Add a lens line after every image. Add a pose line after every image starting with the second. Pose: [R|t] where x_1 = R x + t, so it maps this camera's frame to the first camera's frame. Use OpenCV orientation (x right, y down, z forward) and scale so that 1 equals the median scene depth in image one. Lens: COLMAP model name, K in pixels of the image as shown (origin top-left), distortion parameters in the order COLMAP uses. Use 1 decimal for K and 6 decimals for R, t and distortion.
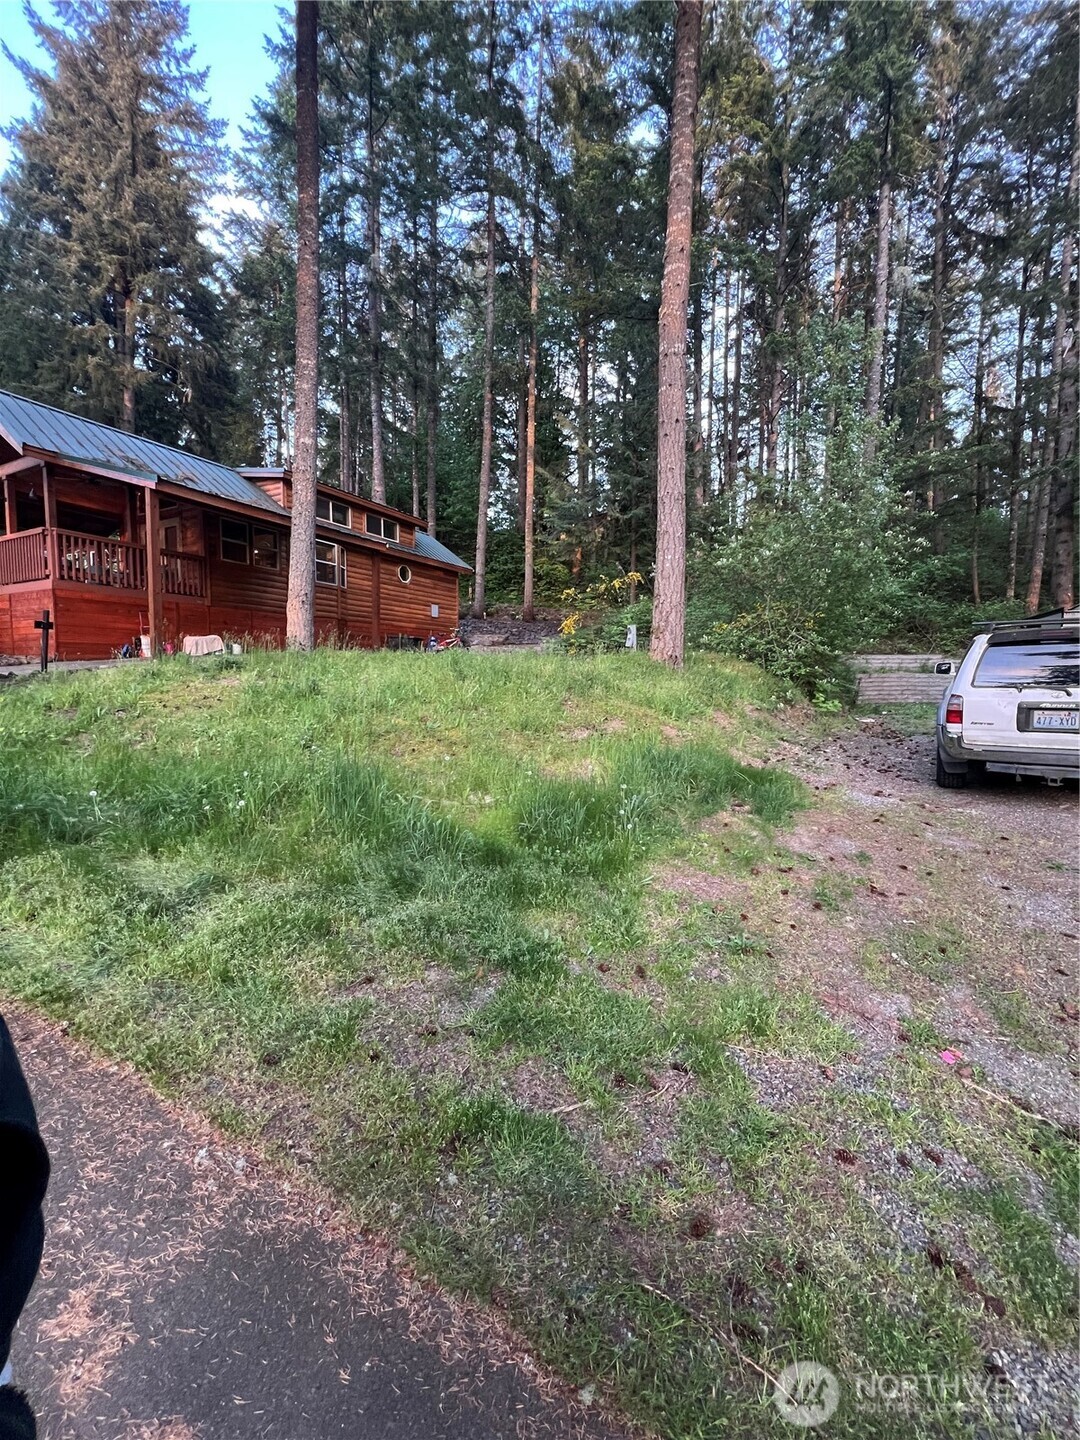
lens RADIAL K [[580.3, 0, 542.8], [0, 580.3, 721.1], [0, 0, 1]] dist [-0.001609, -0.000119]
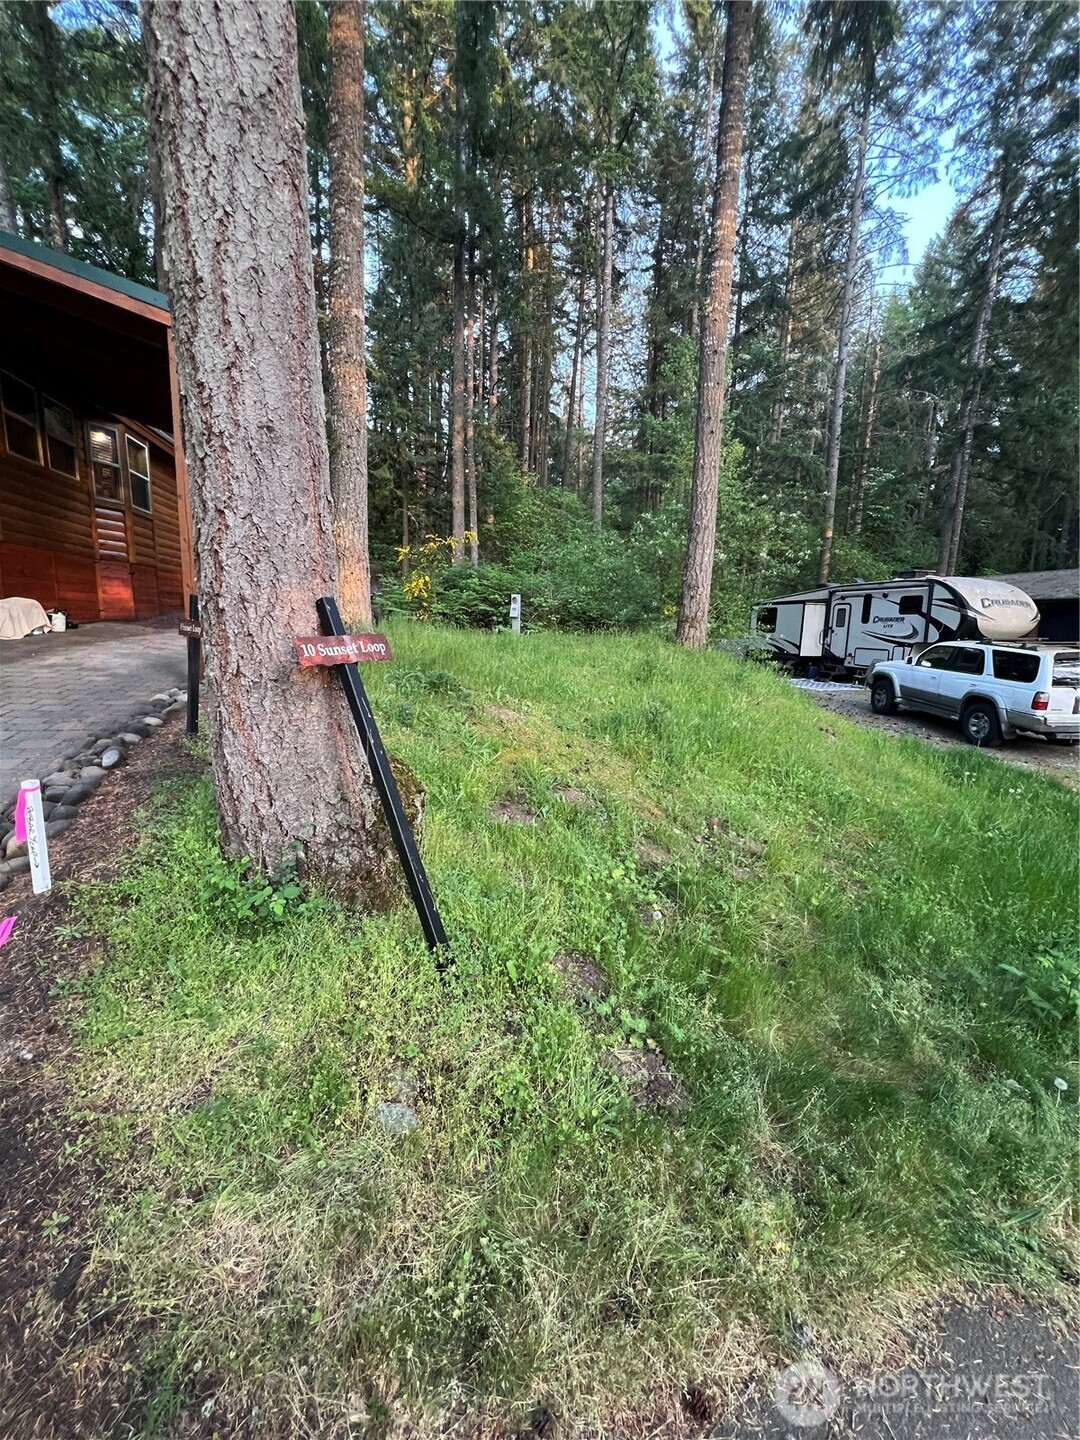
lens RADIAL K [[580.3, 0, 545.3], [0, 580.3, 719.0], [0, 0, 1]] dist [-0.001609, -0.000119]
pose [[0.773212, -0.095580, 0.626904, -0.661051], [0.033548, 0.993357, 0.110074, -0.095327], [-0.633260, -0.064079, 0.771282, 0.315294]]
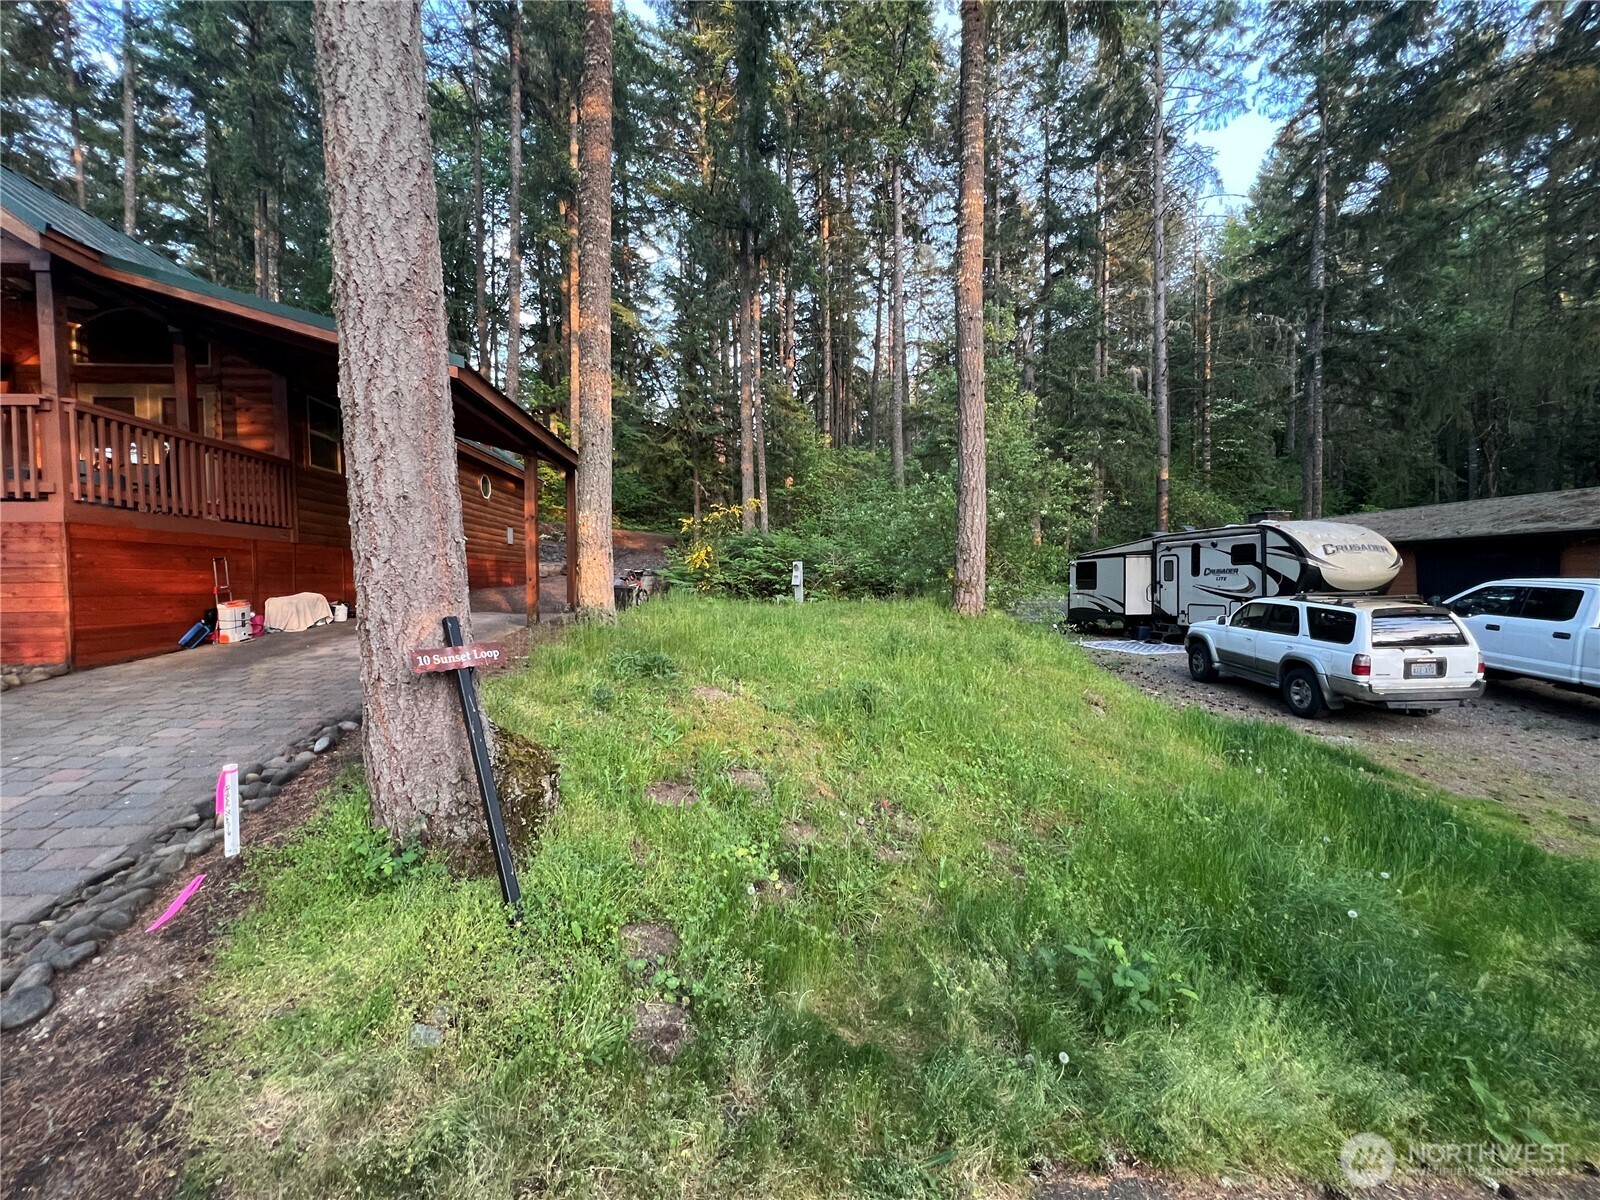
lens RADIAL K [[644.7, 0, 792.3], [0, 644.7, 599.6], [0, 0, 1]] dist [-0.001609, -0.000119]
pose [[0.843262, -0.036136, 0.536287, -0.618734], [0.064643, 0.997314, -0.034445, -0.104505], [-0.533602, 0.063713, 0.843332, 0.210293]]
